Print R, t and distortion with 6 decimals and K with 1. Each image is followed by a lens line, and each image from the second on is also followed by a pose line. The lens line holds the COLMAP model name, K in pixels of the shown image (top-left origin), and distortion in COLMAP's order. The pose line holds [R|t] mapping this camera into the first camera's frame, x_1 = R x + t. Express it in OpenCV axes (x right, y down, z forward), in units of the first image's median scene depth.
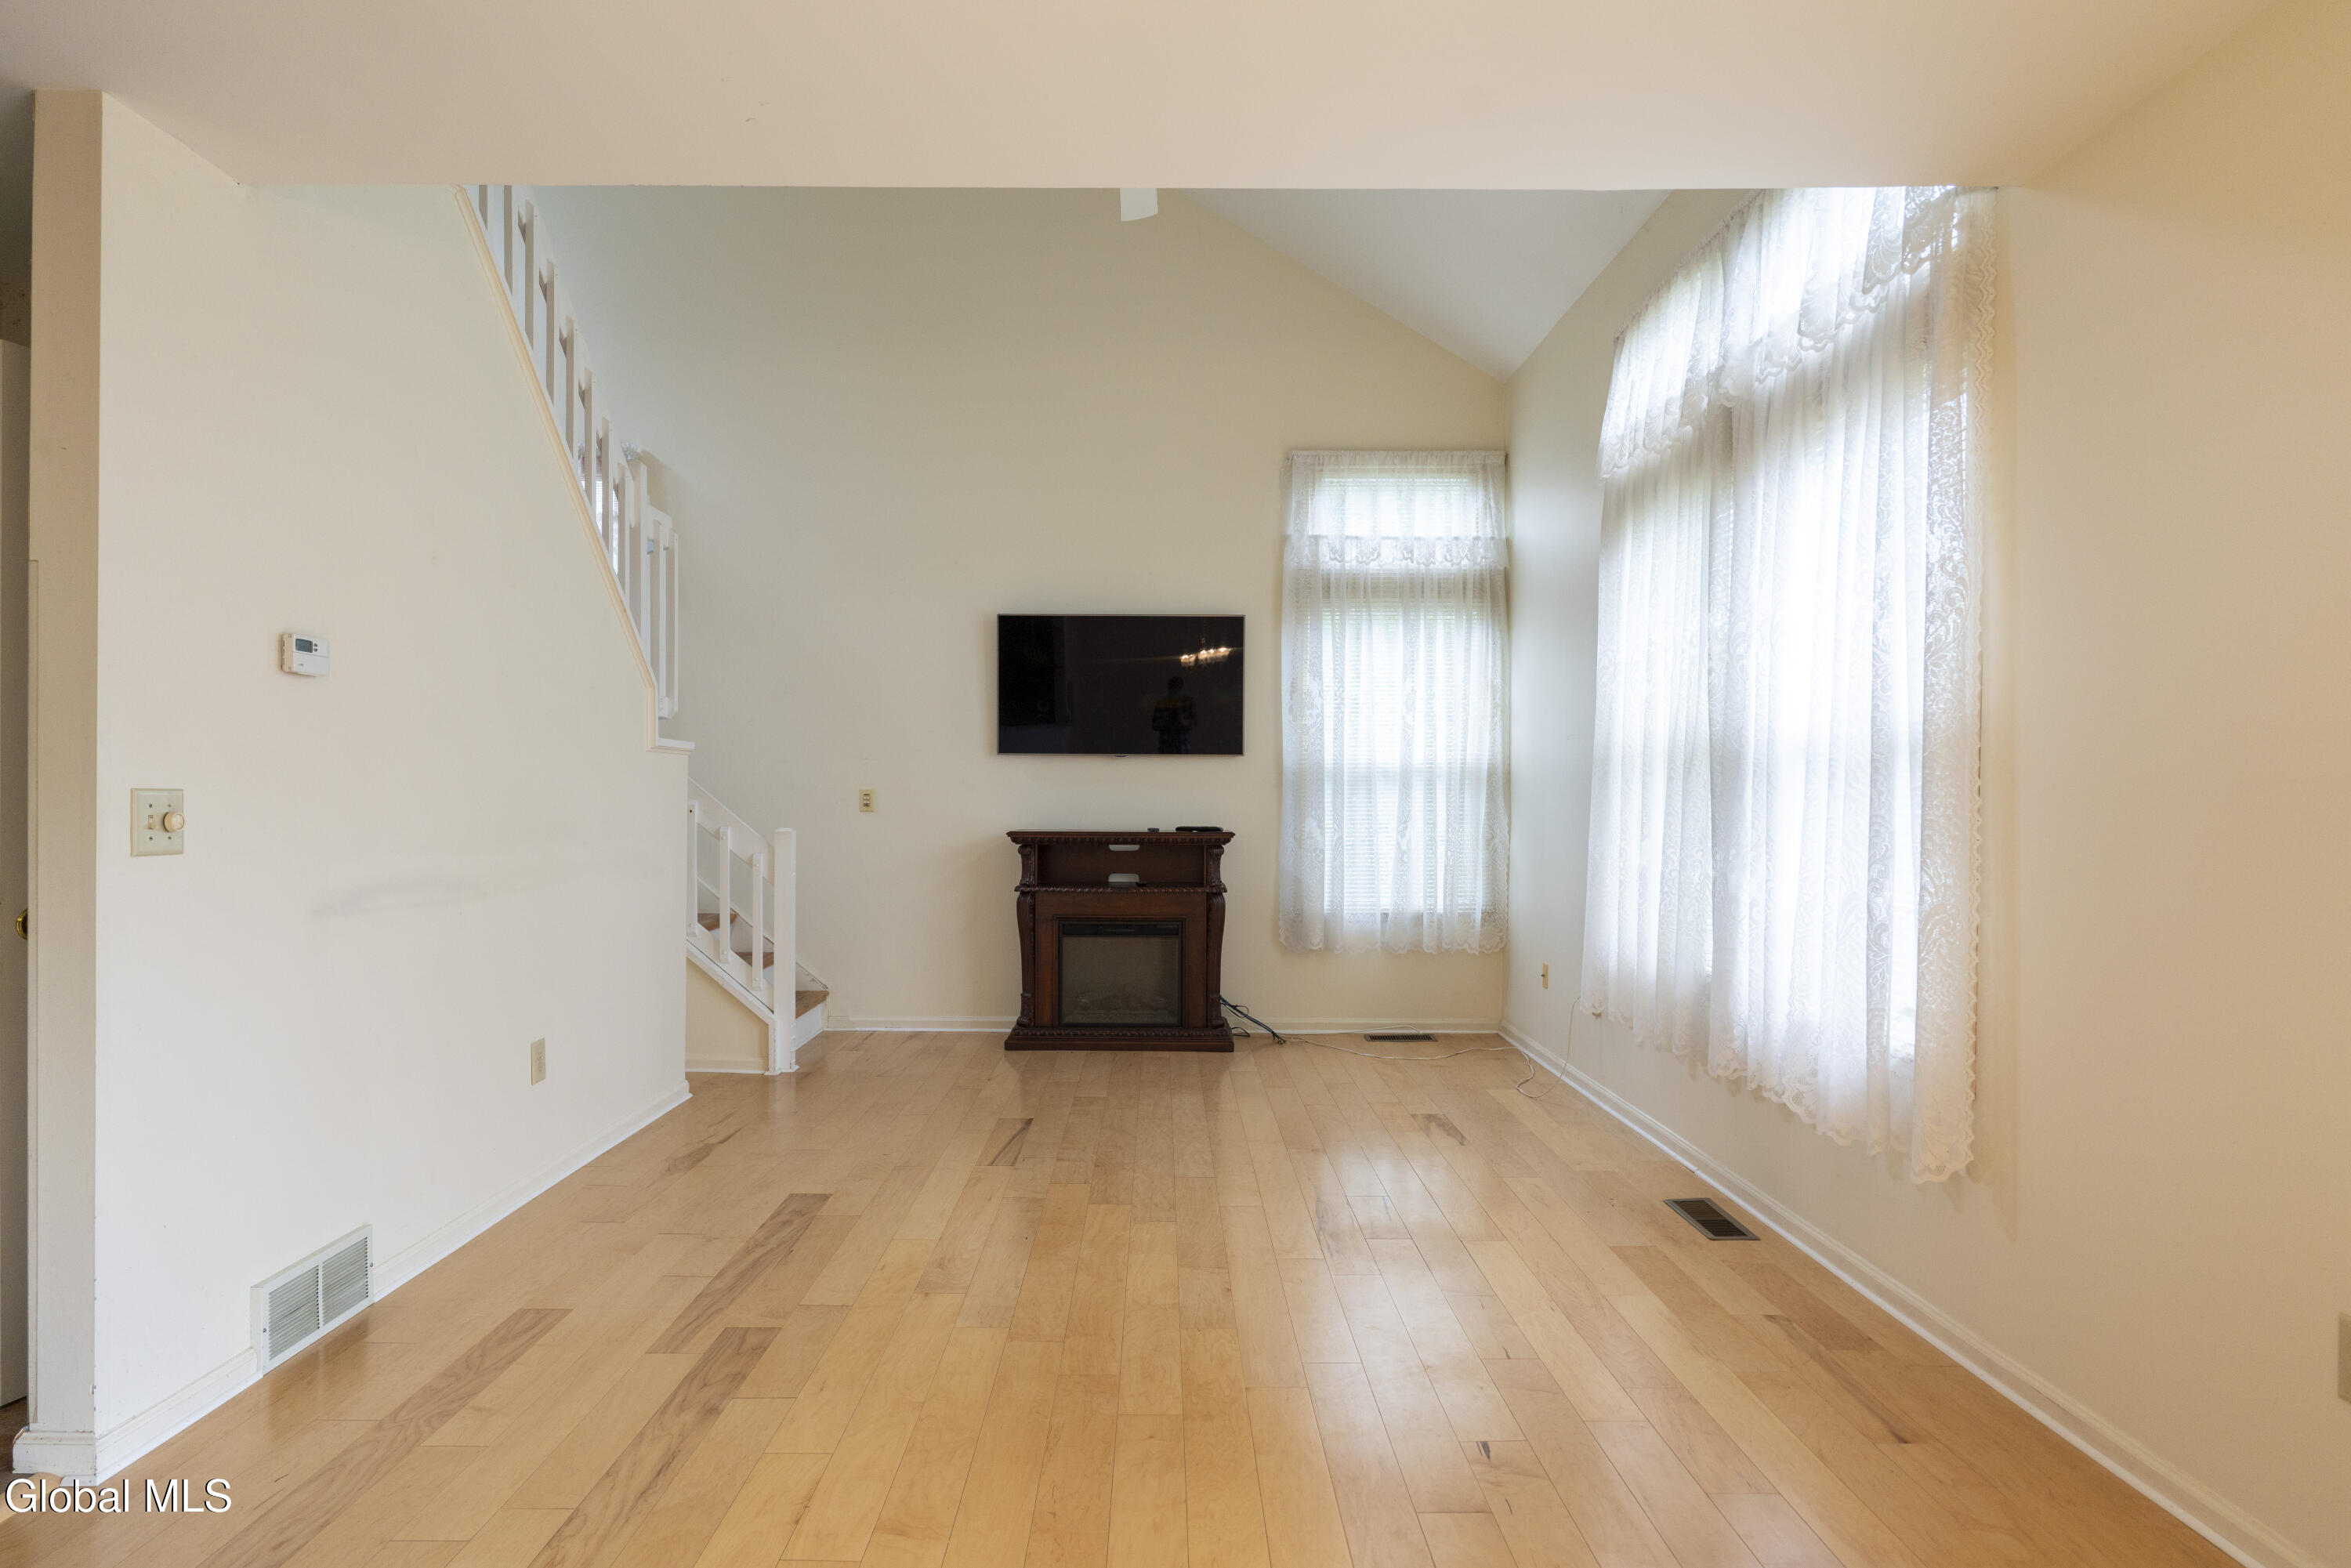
lens RADIAL K [[1349.8, 0, 1175.0], [0, 1349.8, 793.0], [0, 0, 1]] dist [-0.002093, 0.000222]
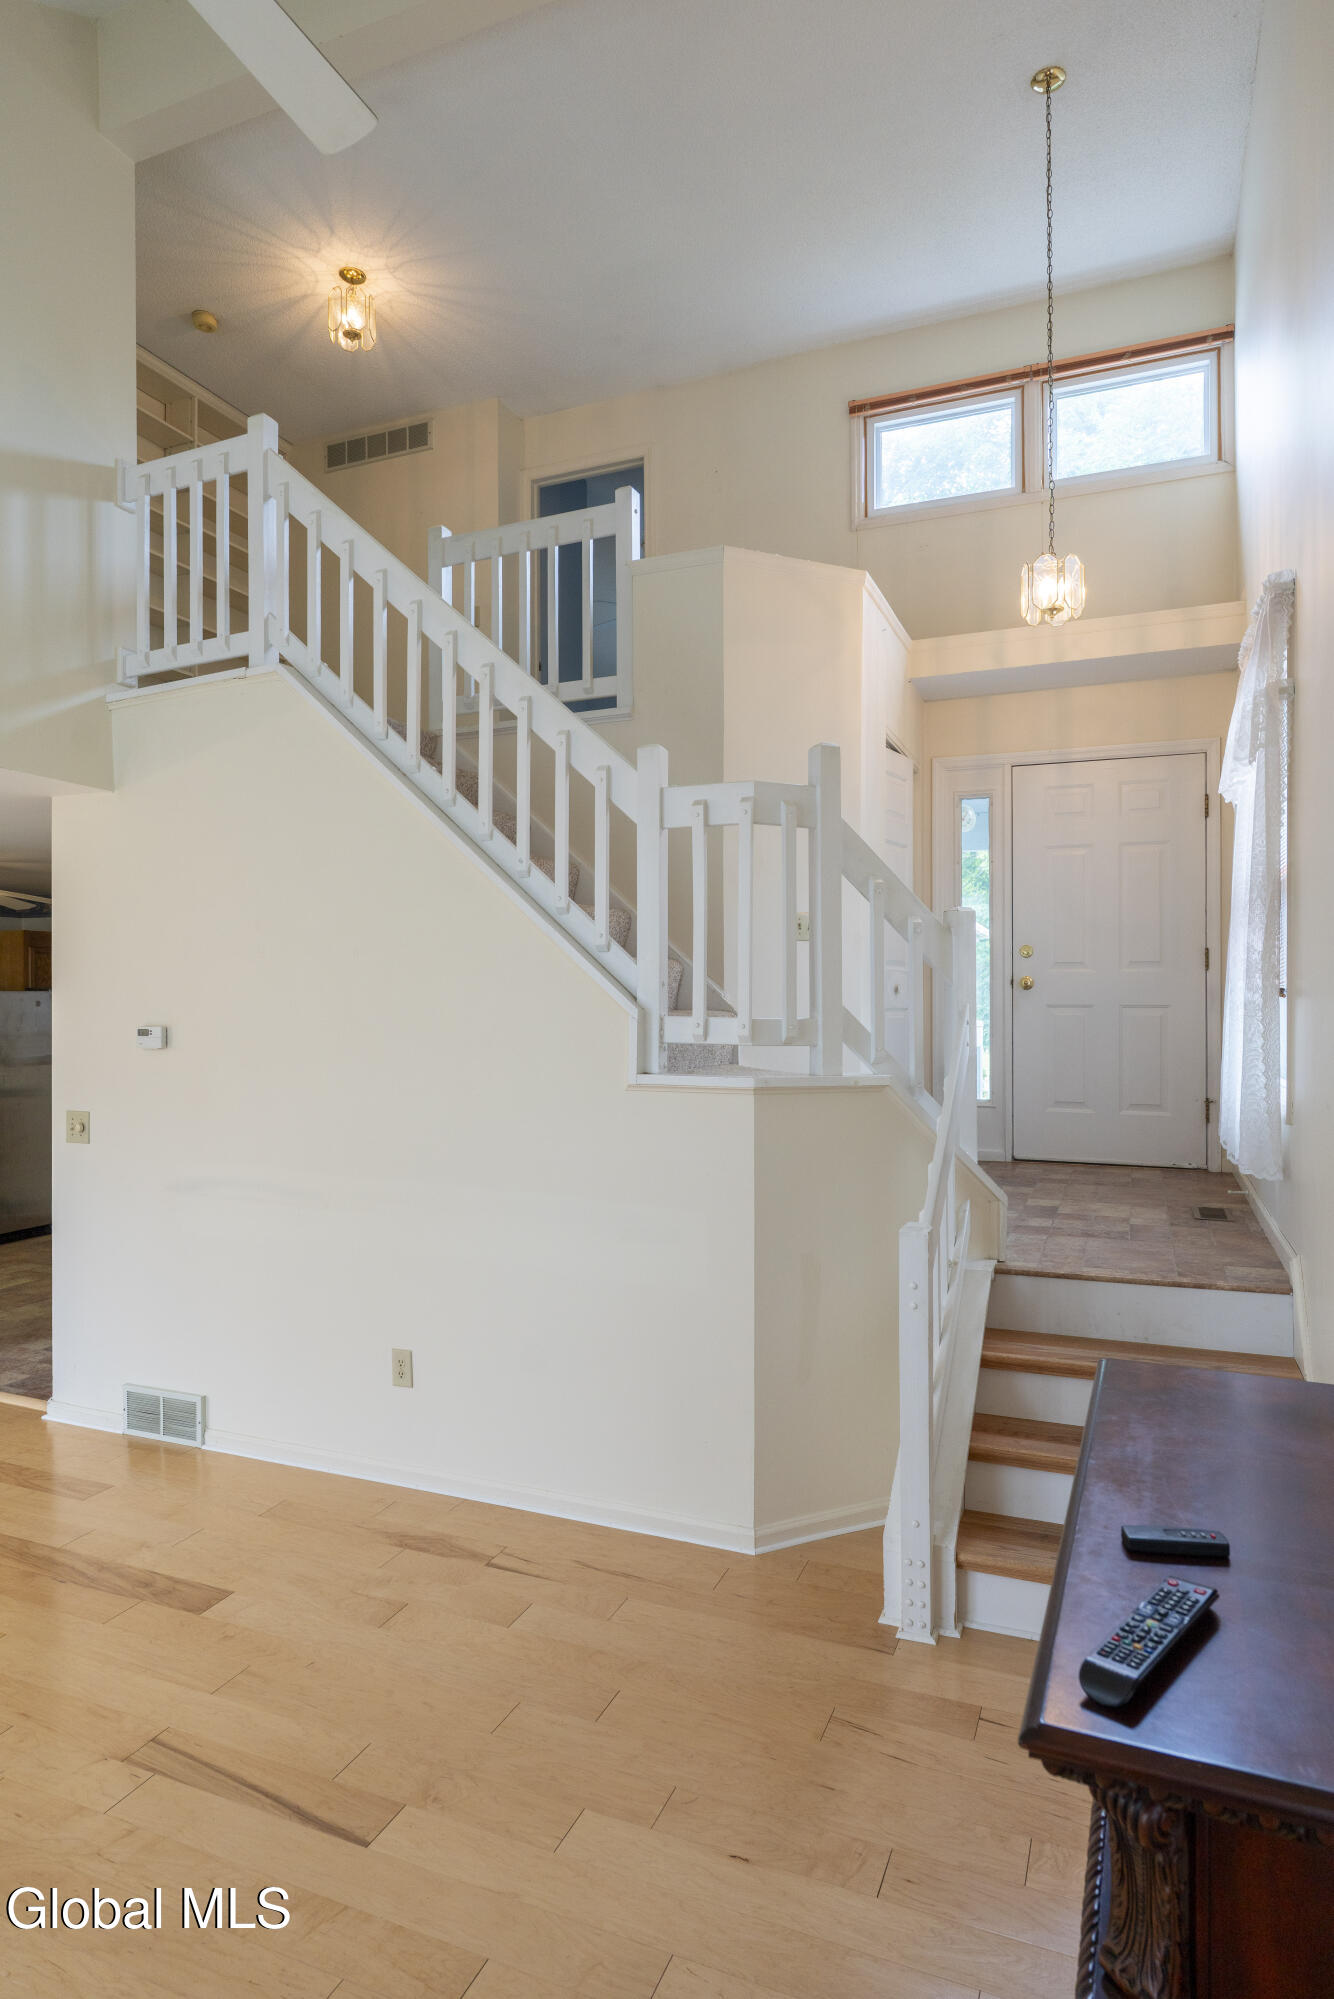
lens RADIAL K [[1147.7, 0, 675.4], [0, 1147.7, 997.7], [0, 0, 1]] dist [-0.002093, 0.000222]
pose [[-0.398420, -0.003624, -0.917196, 0.351191], [0.003463, 0.999979, -0.005456, -0.115437], [0.917197, -0.005350, -0.398399, 1.773203]]
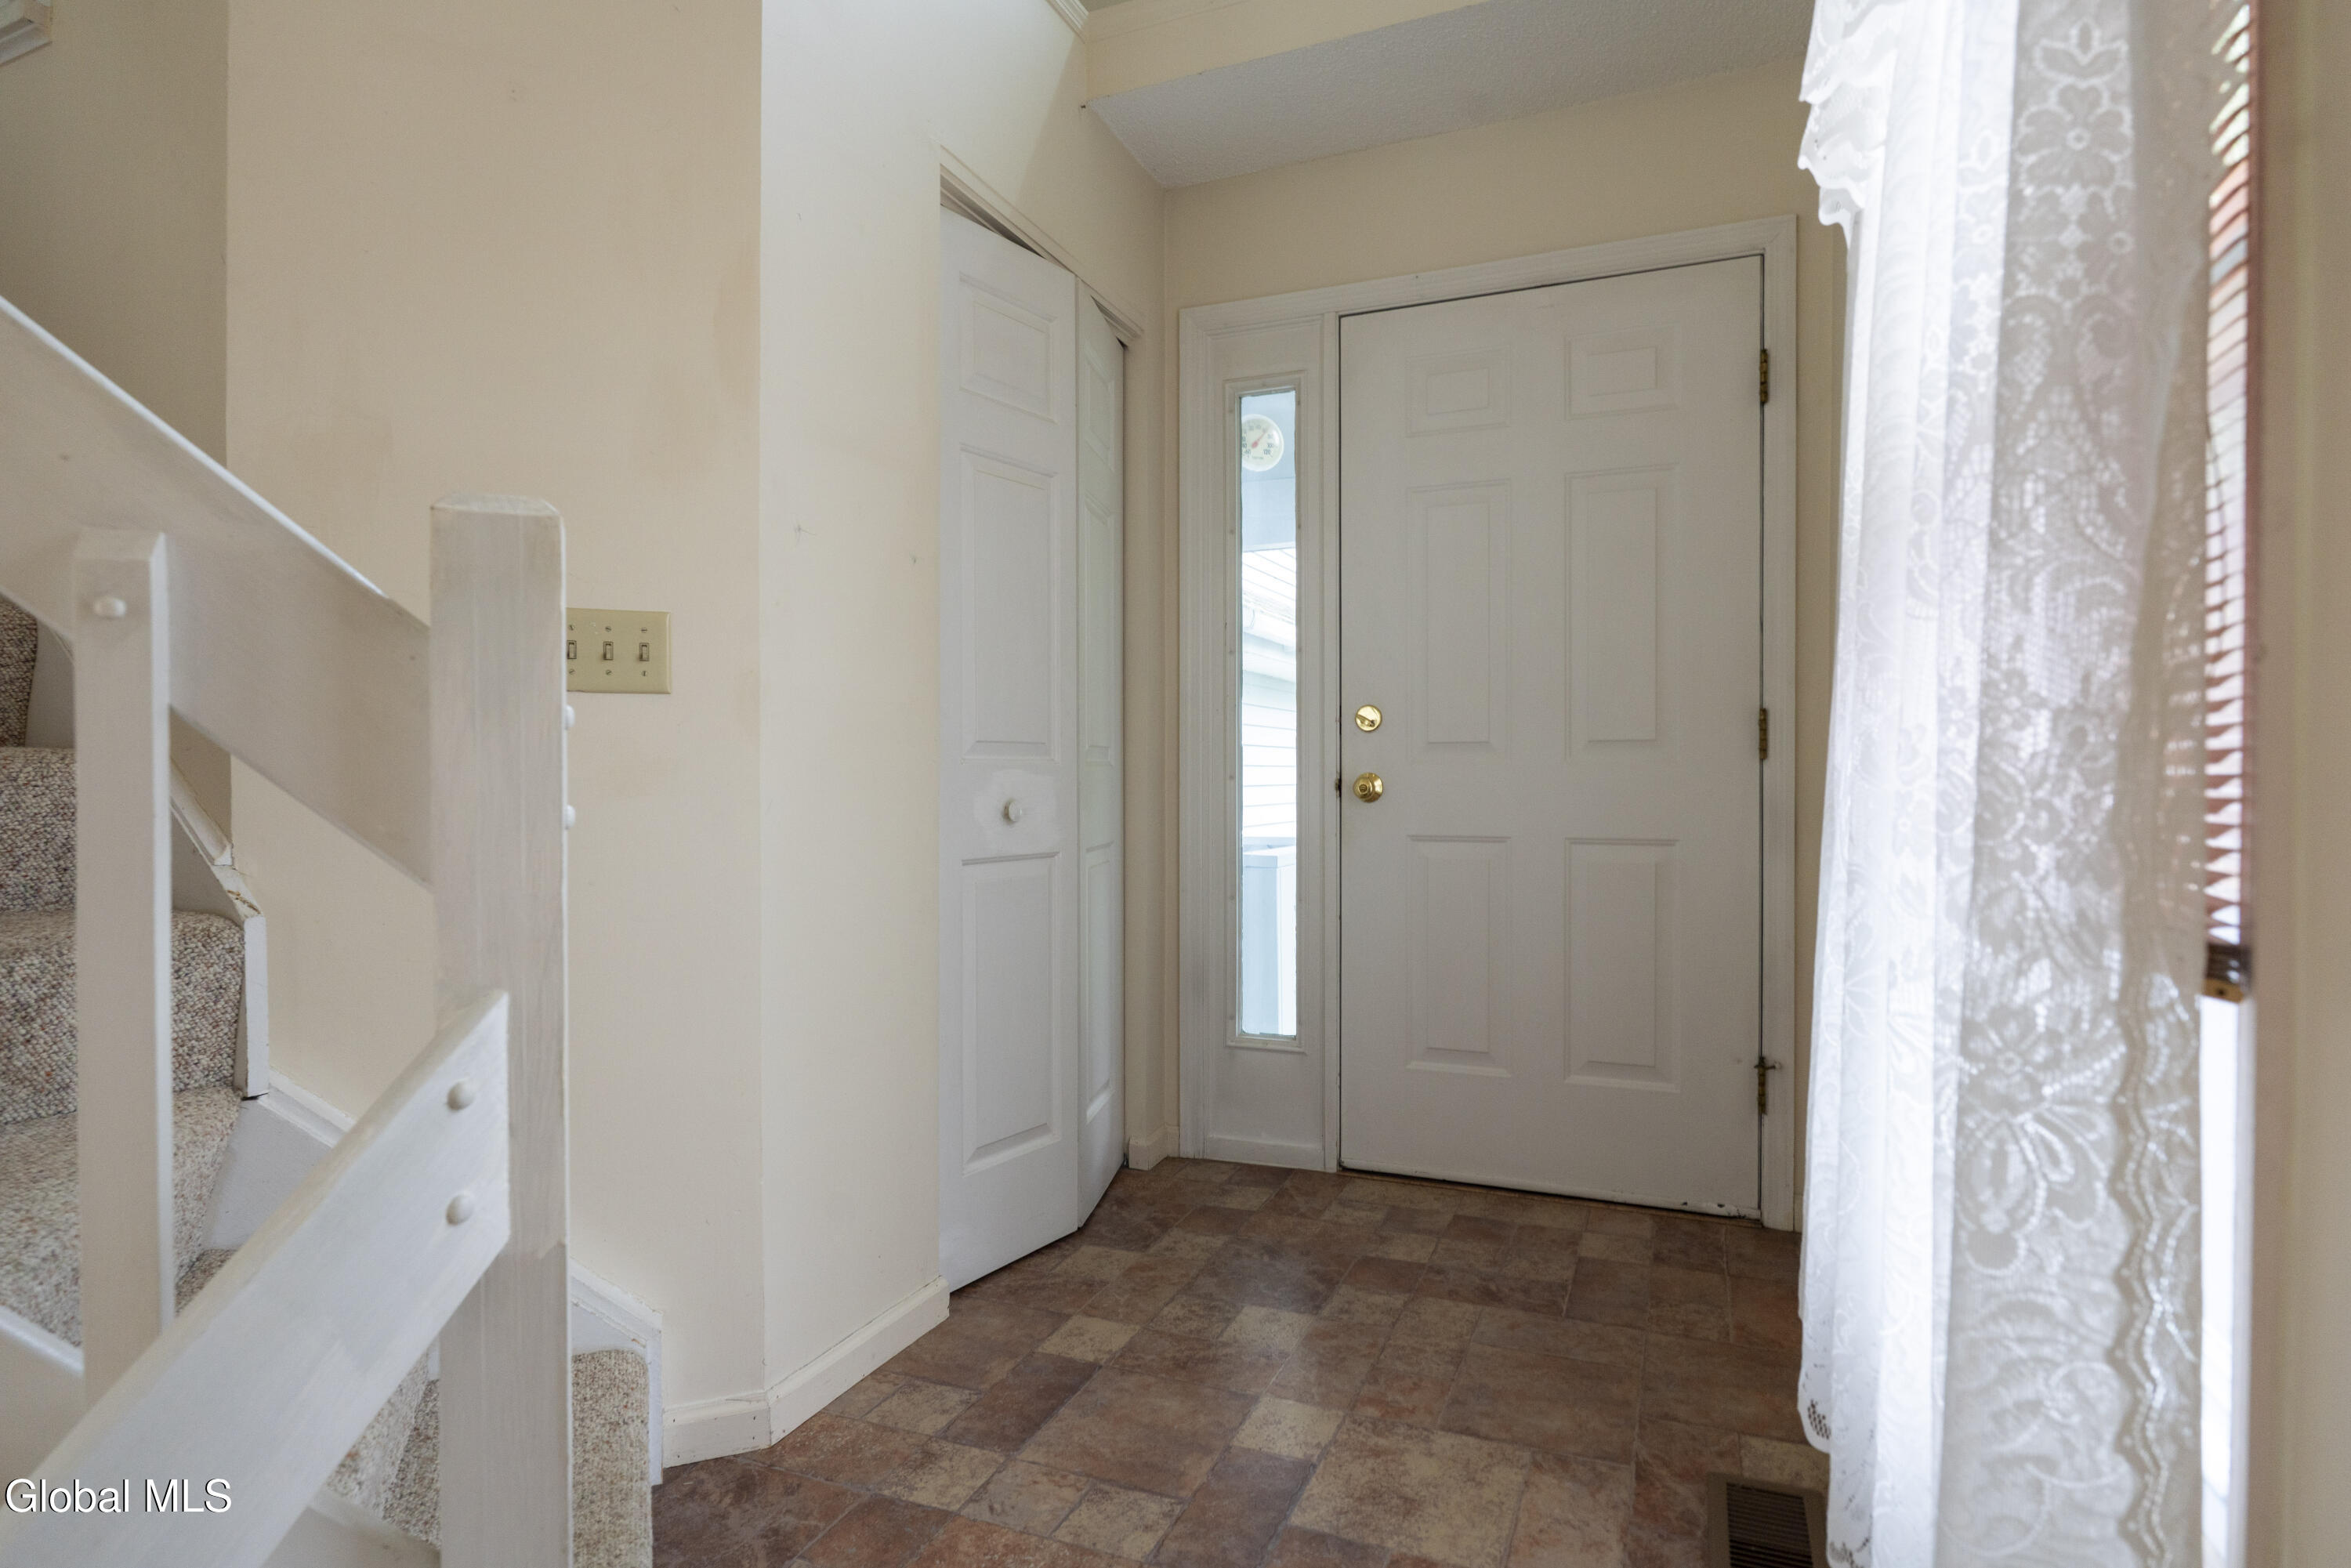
lens RADIAL K [[1233.8, 0, 1168.8], [0, 1233.8, 796.0], [0, 0, 1]] dist [-0.007684, 0.000750]
pose [[-0.416918, 0.016680, -0.908791, -0.553718], [0.008315, 0.999860, 0.014537, -0.150661], [0.908906, -0.001496, -0.416999, 1.798973]]
